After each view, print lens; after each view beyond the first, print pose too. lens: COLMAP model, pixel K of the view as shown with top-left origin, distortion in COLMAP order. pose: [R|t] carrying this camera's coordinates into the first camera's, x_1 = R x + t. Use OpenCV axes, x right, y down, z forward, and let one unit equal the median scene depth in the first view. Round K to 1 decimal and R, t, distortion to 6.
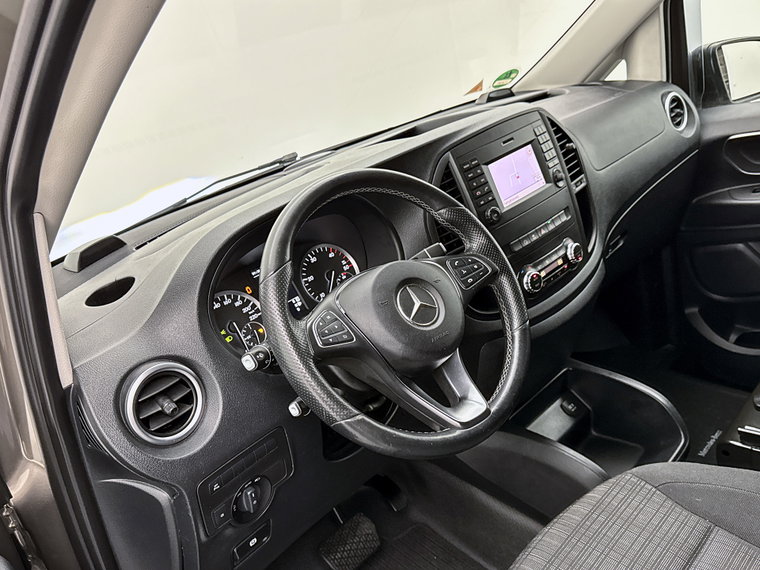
lens RADIAL K [[684.1, 0, 359.9], [0, 684.1, 296.9], [0, 0, 1]] dist [-0.008345, -0.019111]
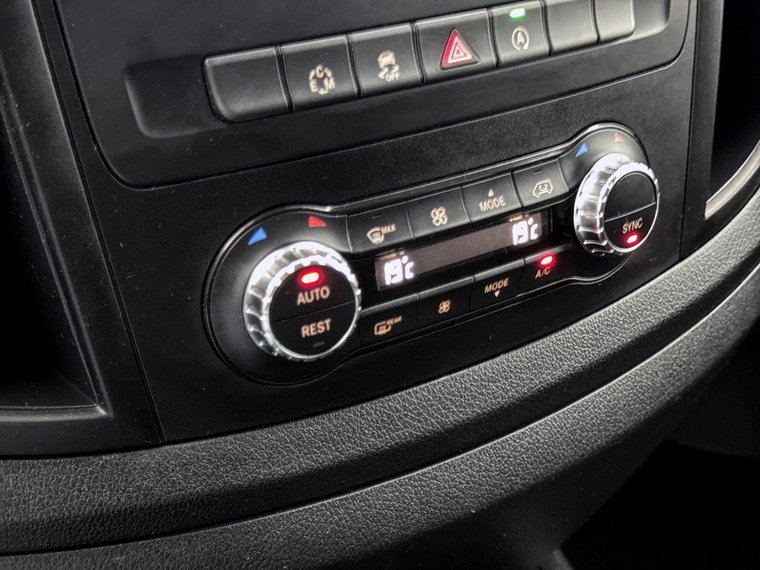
lens RADIAL K [[1082.6, 0, 373.1], [0, 1082.6, 312.1], [0, 0, 1]] dist [-0.005002, 0.000000]
pose [[0.957451, 0.284796, -0.046689, 0.252741], [-0.272591, 0.945564, 0.177775, -0.067871], [0.094777, -0.157483, 0.982963, 0.631972]]
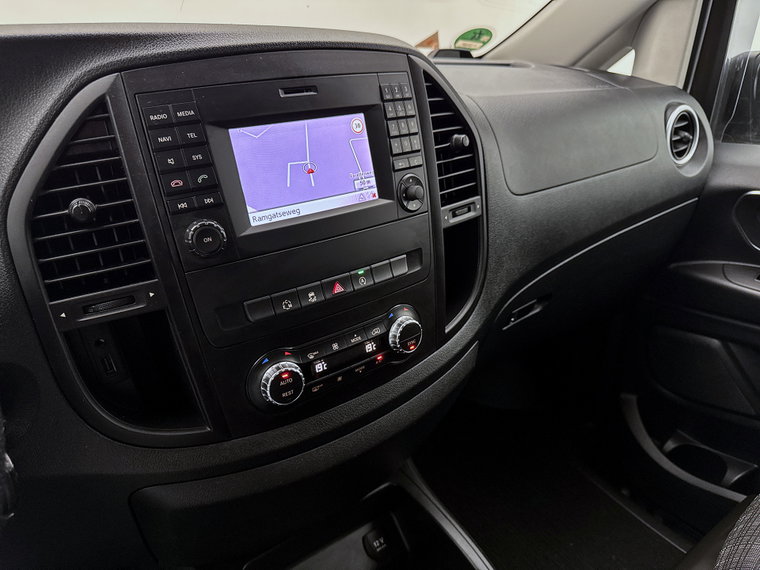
lens RADIAL K [[537.6, 0, 381.3], [0, 537.6, 292.8], [0, 0, 1]] dist [0.022679, -0.042987]
pose [[0.968566, 0.247687, -0.023030, 0.279404], [-0.244035, 0.964055, 0.105099, -0.129429], [0.048234, -0.096175, 0.994195, 0.543443]]
